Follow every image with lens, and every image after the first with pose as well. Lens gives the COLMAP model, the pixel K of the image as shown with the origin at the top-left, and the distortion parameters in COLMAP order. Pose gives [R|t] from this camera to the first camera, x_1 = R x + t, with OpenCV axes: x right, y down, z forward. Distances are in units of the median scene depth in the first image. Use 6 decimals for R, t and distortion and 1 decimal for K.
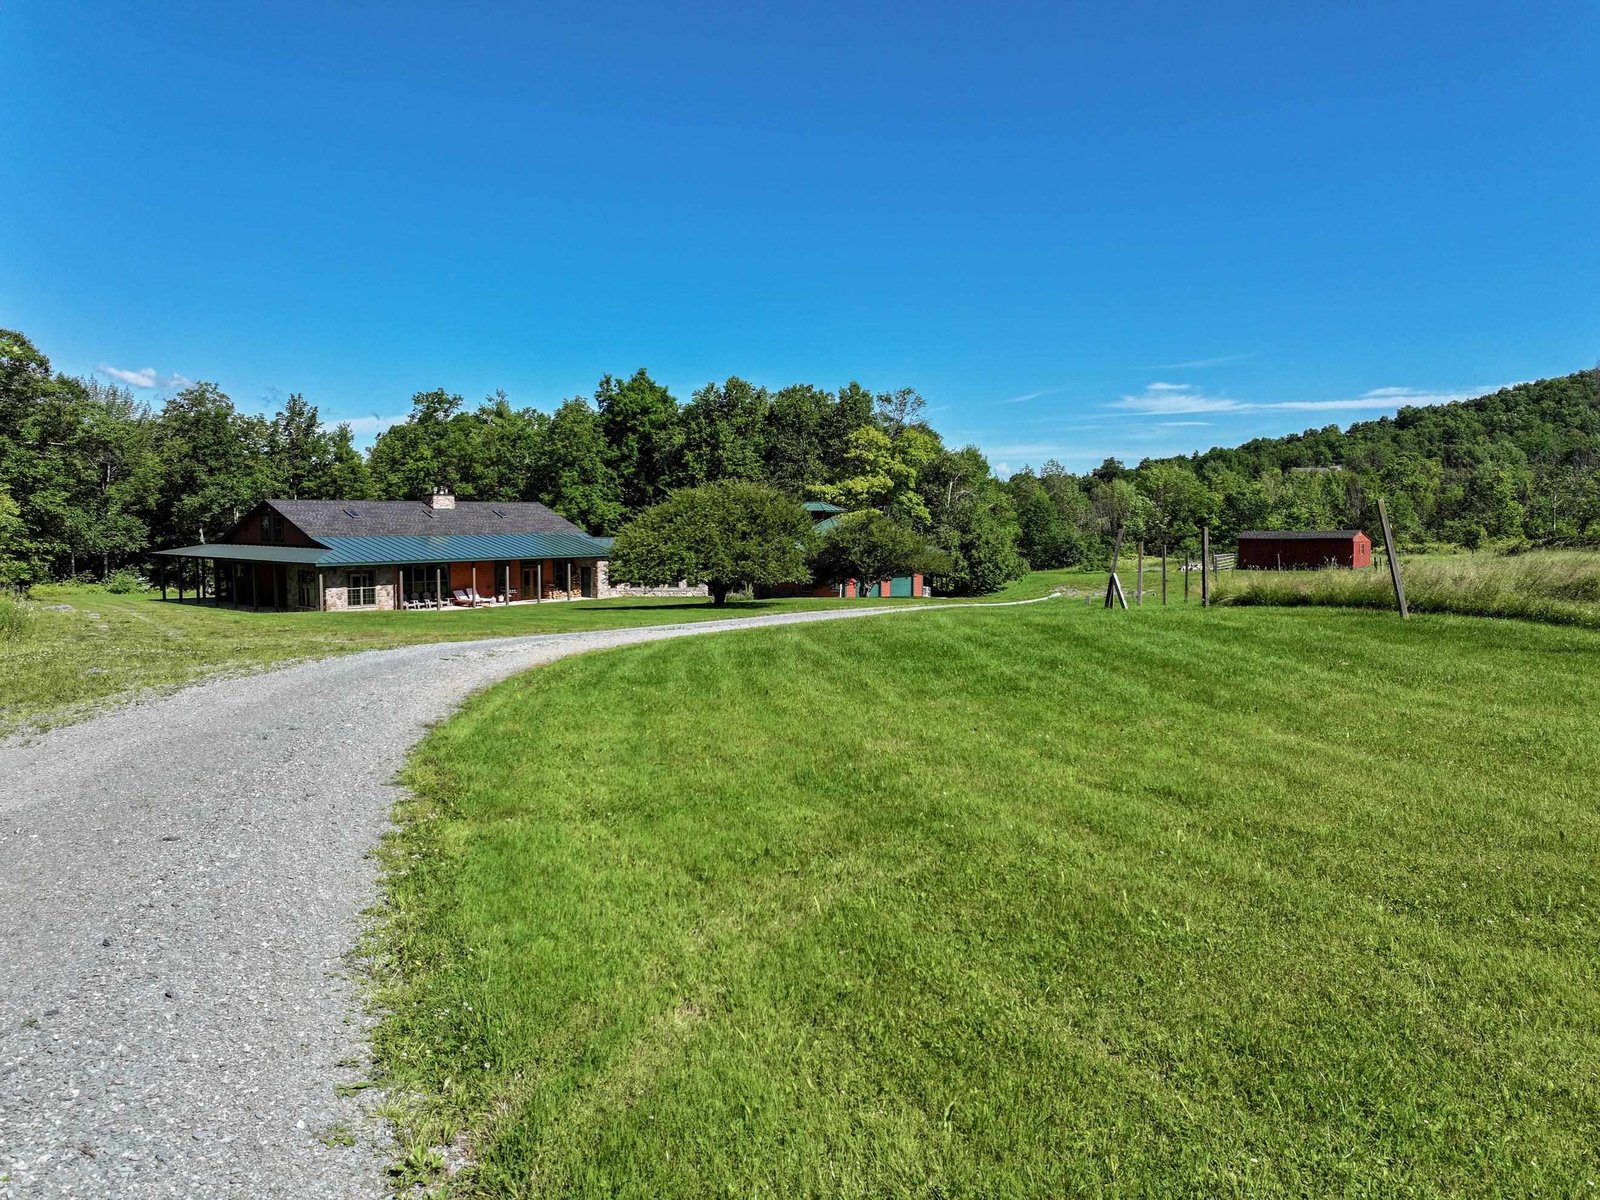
lens RADIAL K [[1119.9, 0, 802.5], [0, 1119.9, 589.6], [0, 0, 1]] dist [-0.007299, -0.004153]
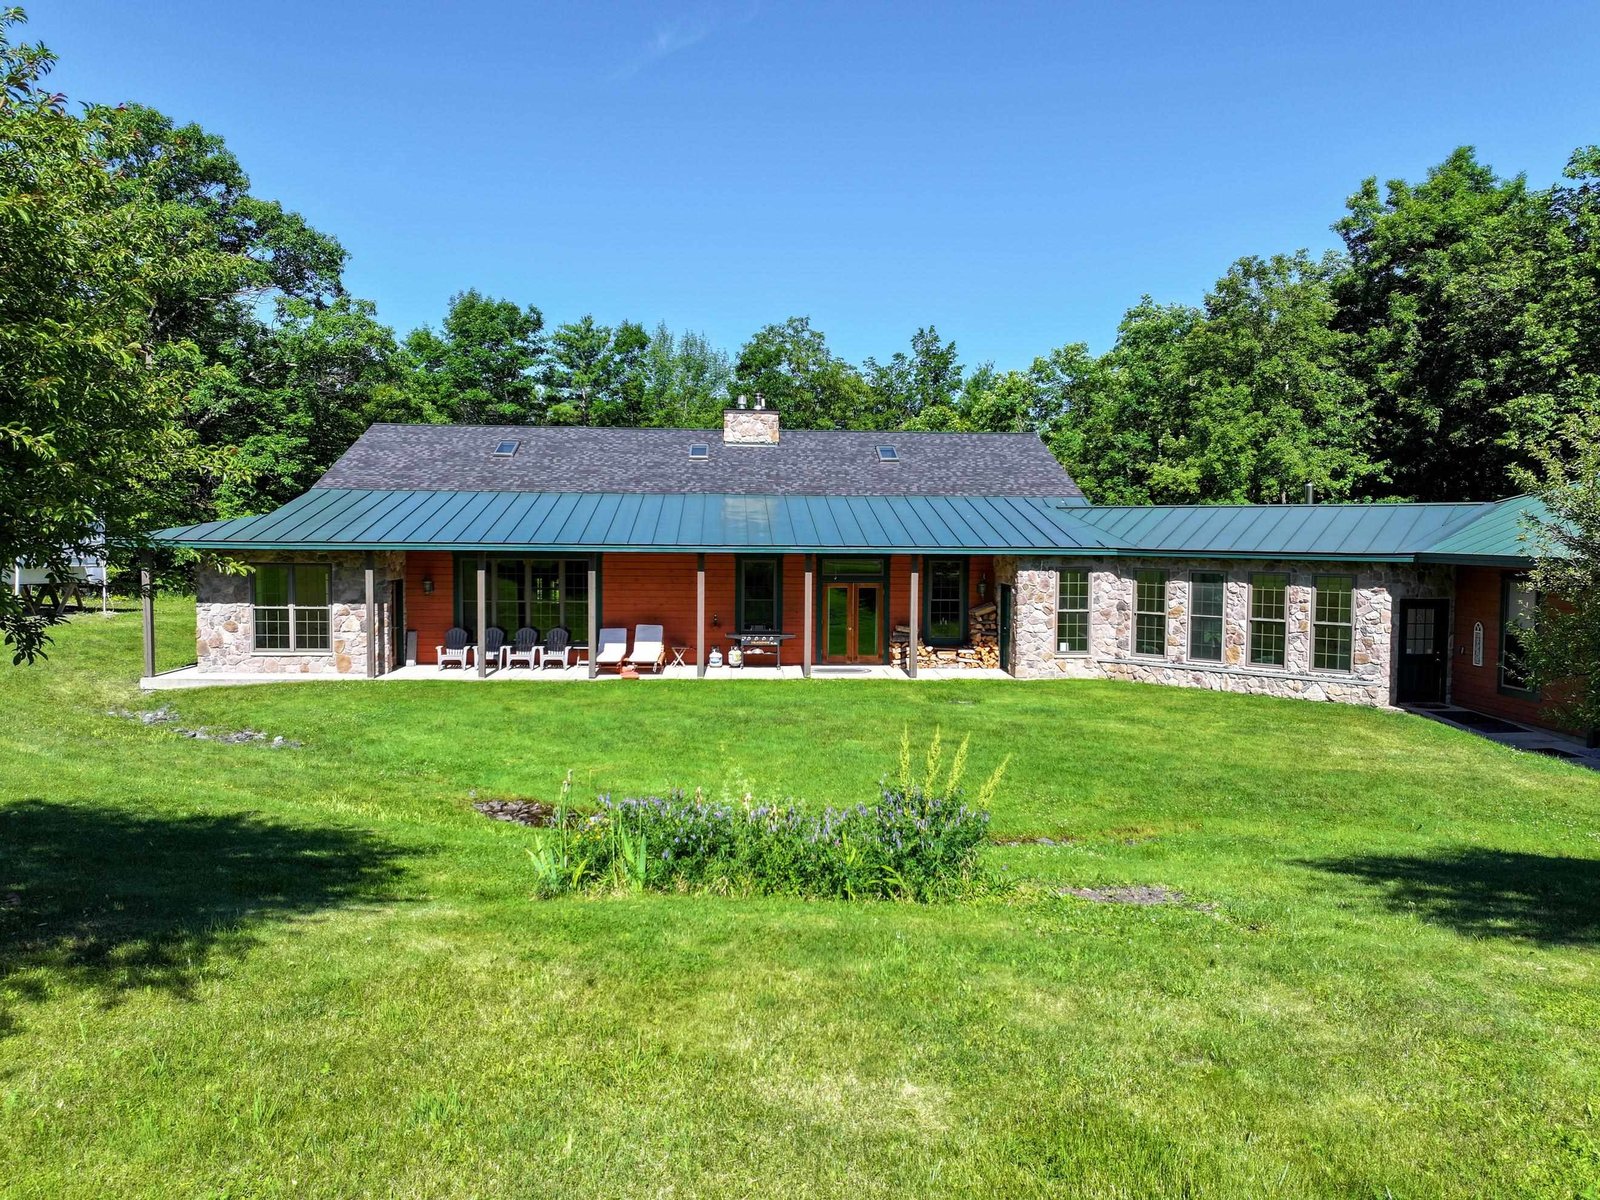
lens RADIAL K [[1115.7, 0, 800.0], [0, 1115.7, 600.0], [0, 0, 1]] dist [0.003383, 0.000914]
pose [[0.662507, 0.049337, -0.747429, 0.022583], [-0.057544, 0.998232, 0.014887, -0.013467], [0.746842, 0.033148, 0.664175, 0.559861]]
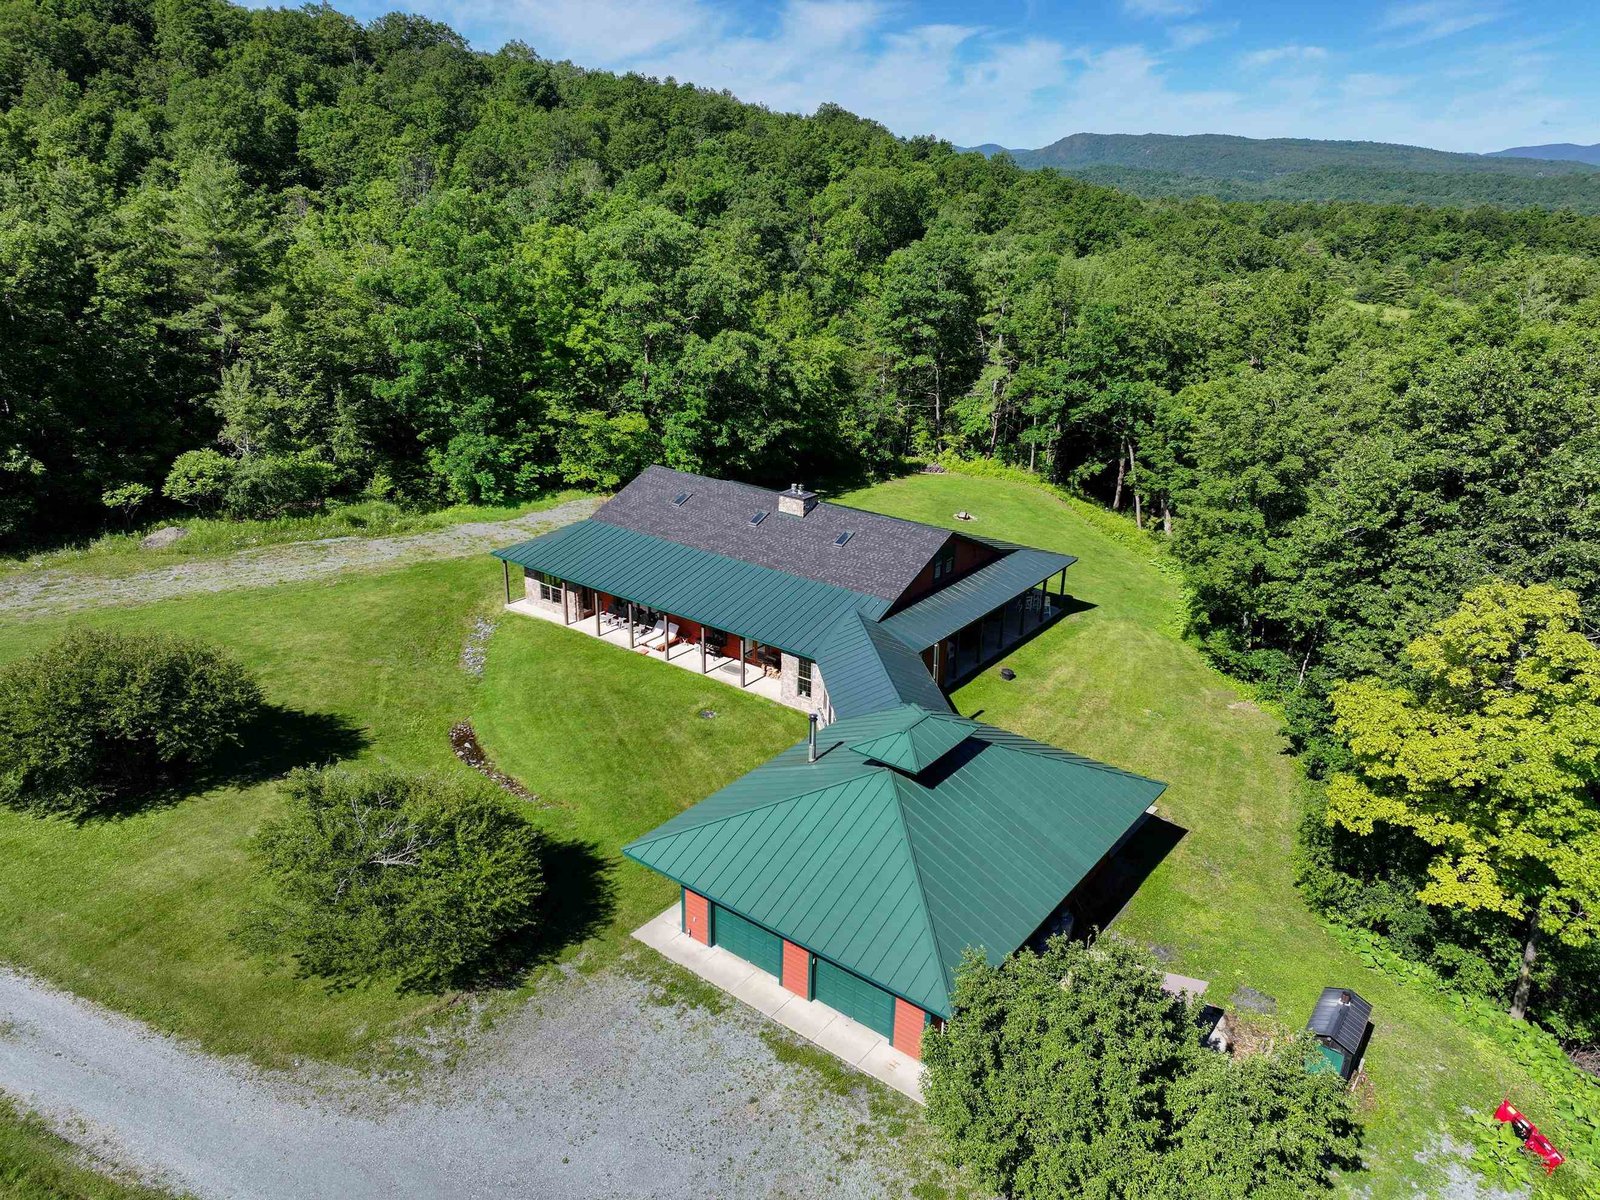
lens RADIAL K [[1115.7, 0, 800.0], [0, 1115.7, 600.0], [0, 0, 1]] dist [0.003383, 0.000914]
pose [[0.023349, 0.357729, -0.933534, 0.338055], [-0.085905, 0.931052, 0.354629, -0.228724], [0.996030, 0.071915, 0.052469, 0.753593]]
